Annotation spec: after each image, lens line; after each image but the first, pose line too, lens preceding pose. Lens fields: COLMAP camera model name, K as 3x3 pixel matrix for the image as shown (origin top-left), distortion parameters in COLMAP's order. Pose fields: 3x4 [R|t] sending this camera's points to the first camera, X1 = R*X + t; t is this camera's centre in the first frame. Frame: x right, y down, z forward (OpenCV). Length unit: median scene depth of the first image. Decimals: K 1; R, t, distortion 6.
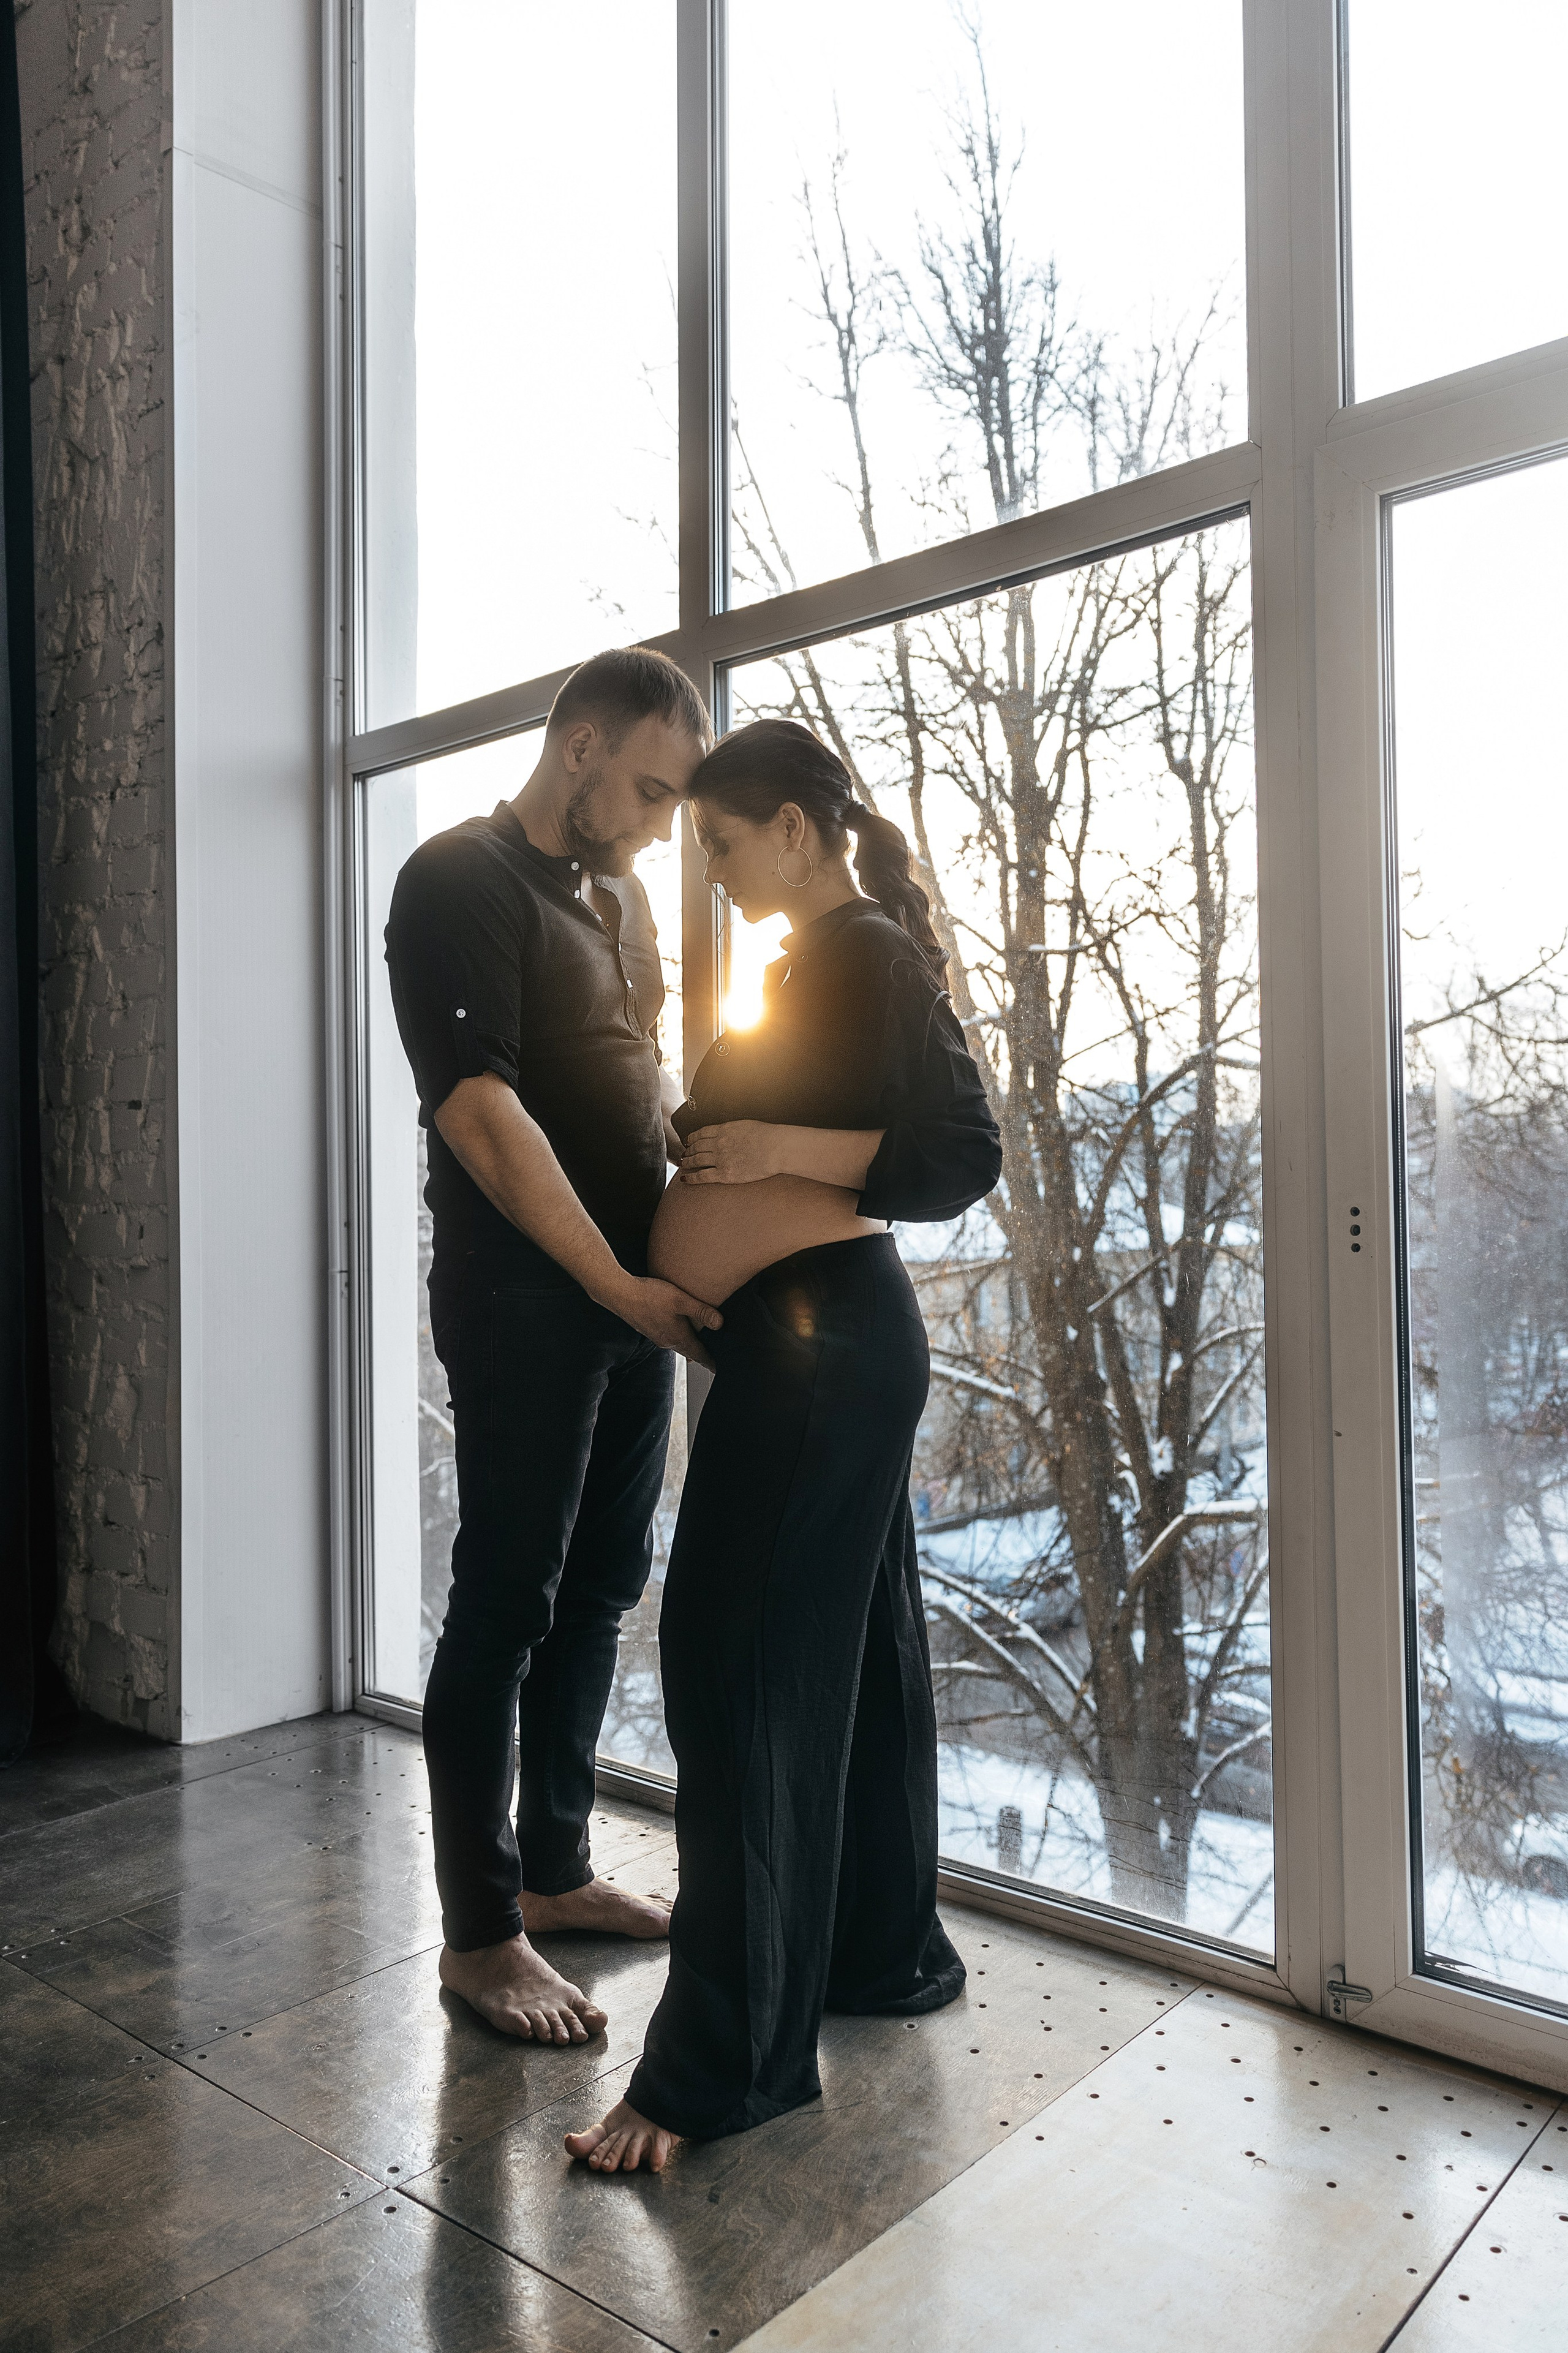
lens RADIAL K [[1763.4, 0, 784.0], [0, 1763.4, 1176.5], [0, 0, 1]] dist [0.005657, -0.000282]
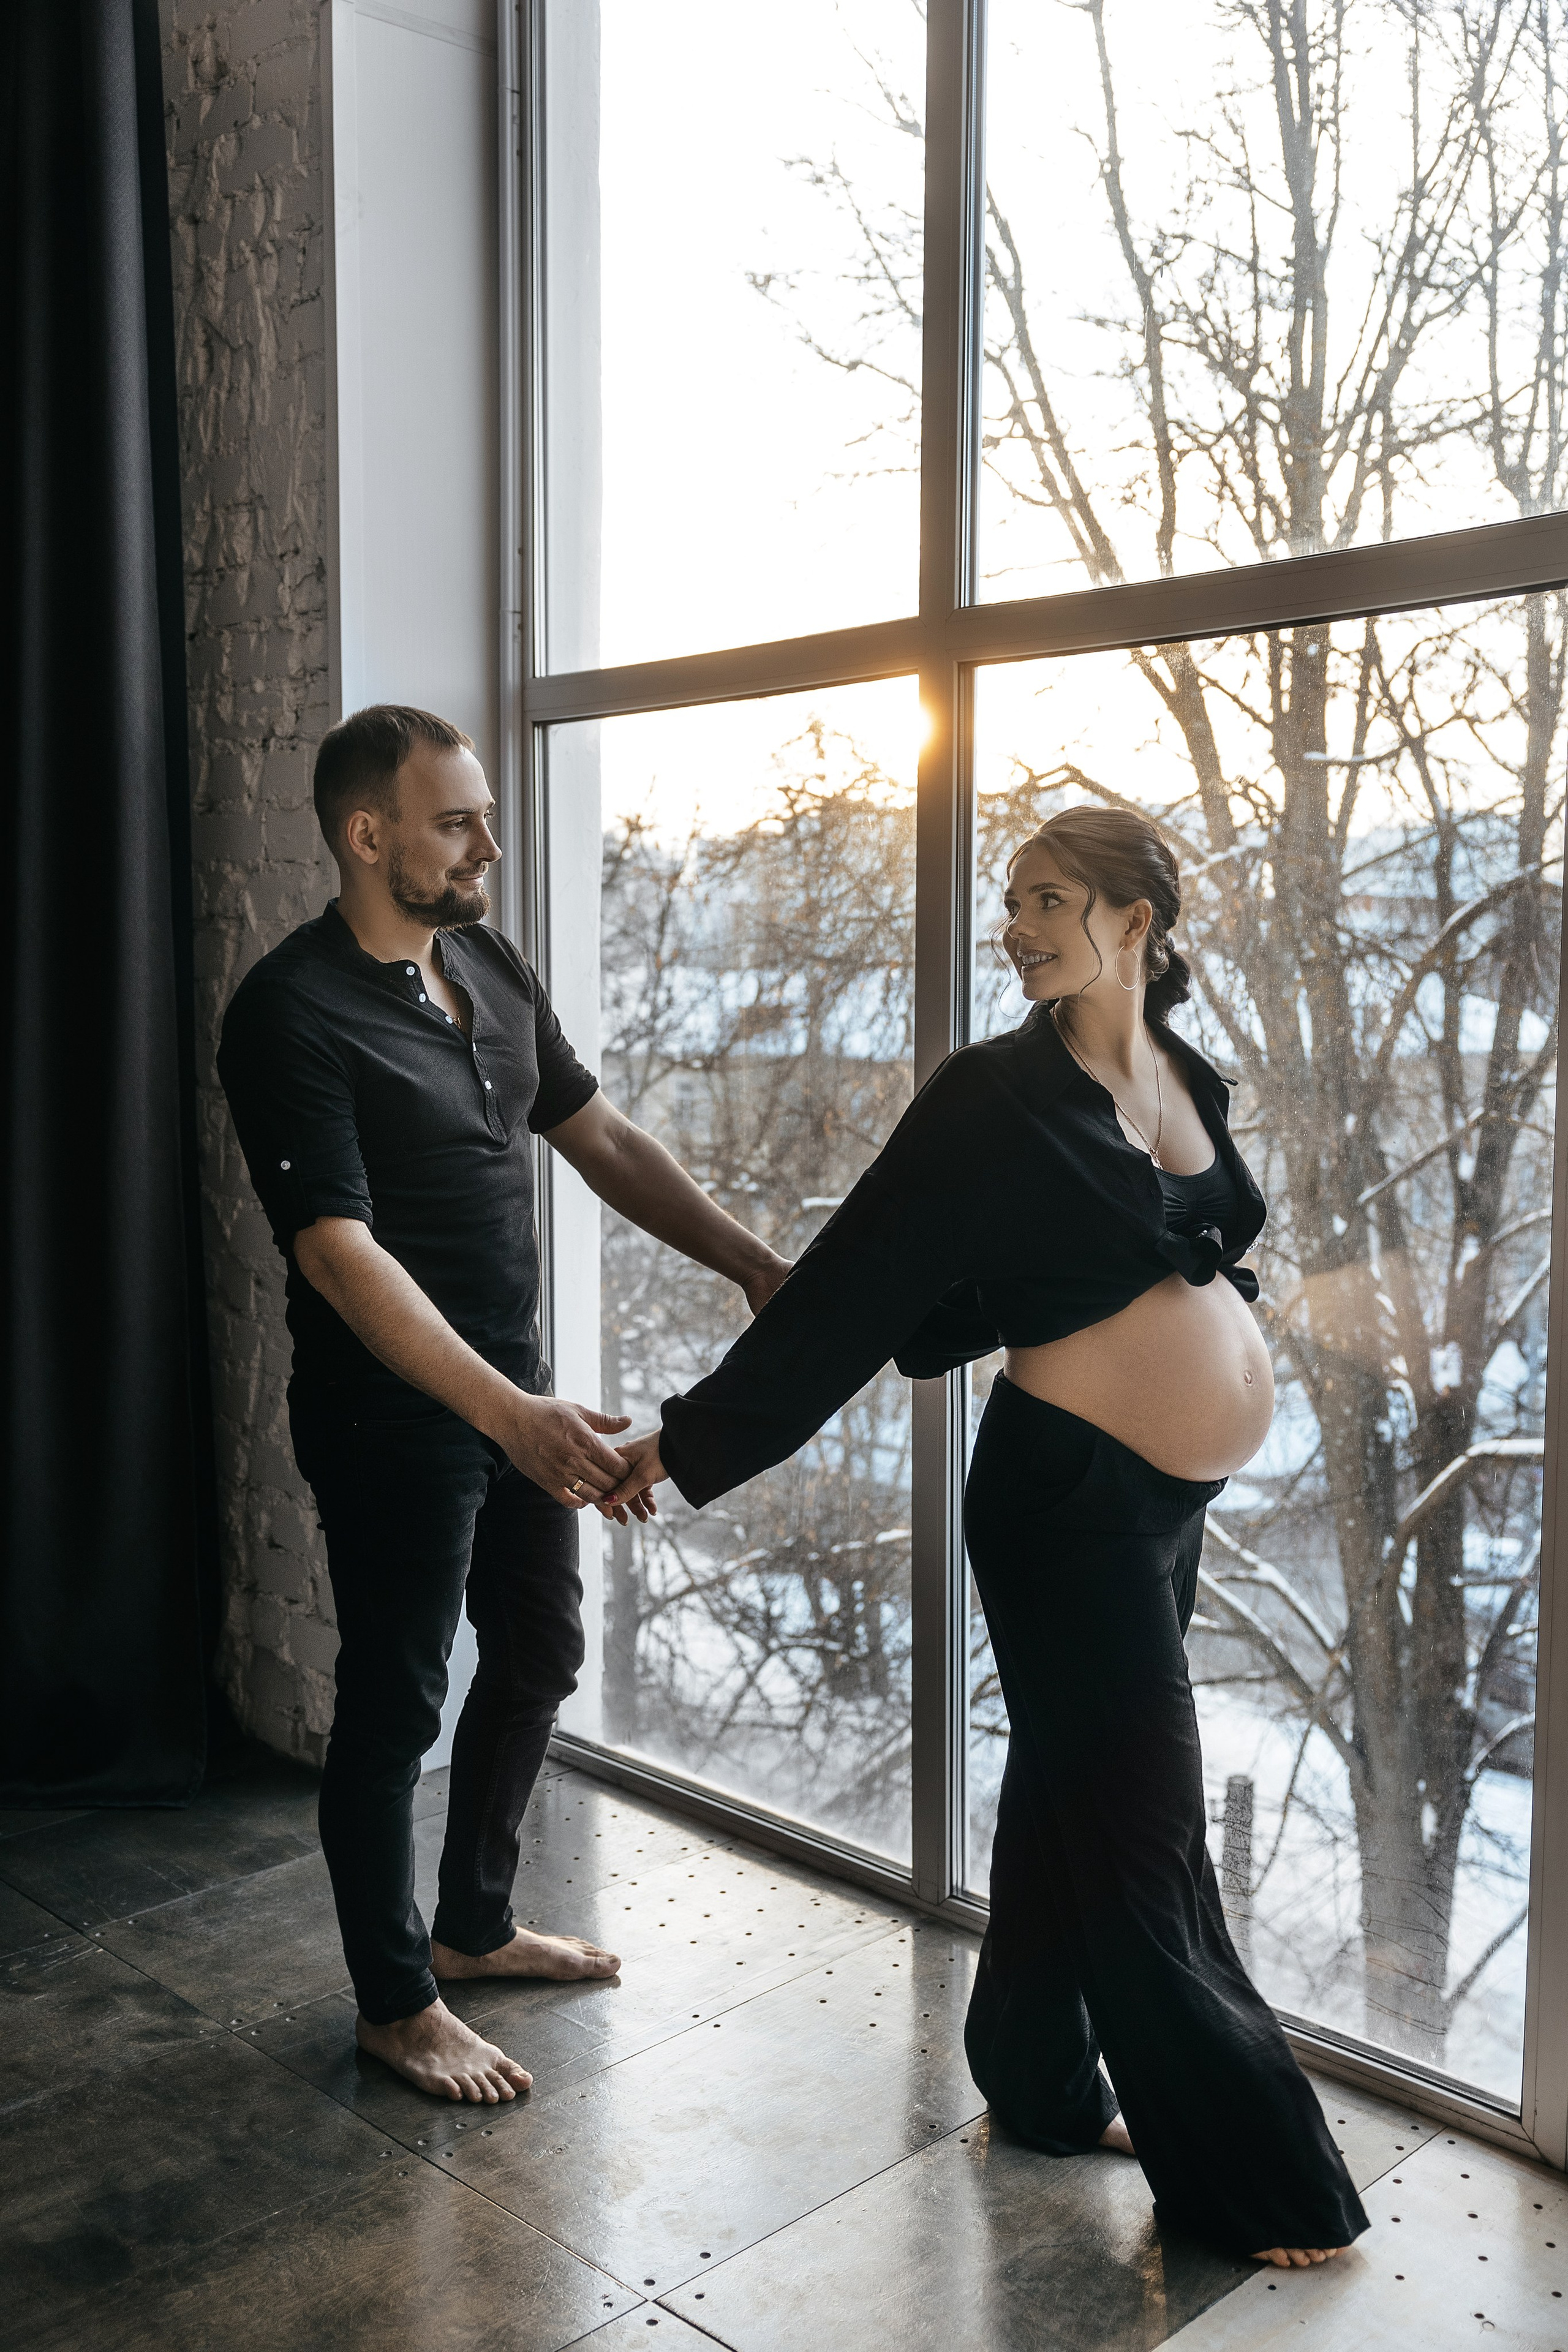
lens RADIAL K [[2296.4, 0, 784.0], [0, 2296.4, 1176.0], [0, 0, 1]] dist [-0.002171, 0.009276]
pose [[0.996861, 0.021046, -0.076321, -0.026703], [-0.012065, 0.993144, 0.116270, -0.134653], [0.078245, -0.114984, 0.990281, -0.145618]]
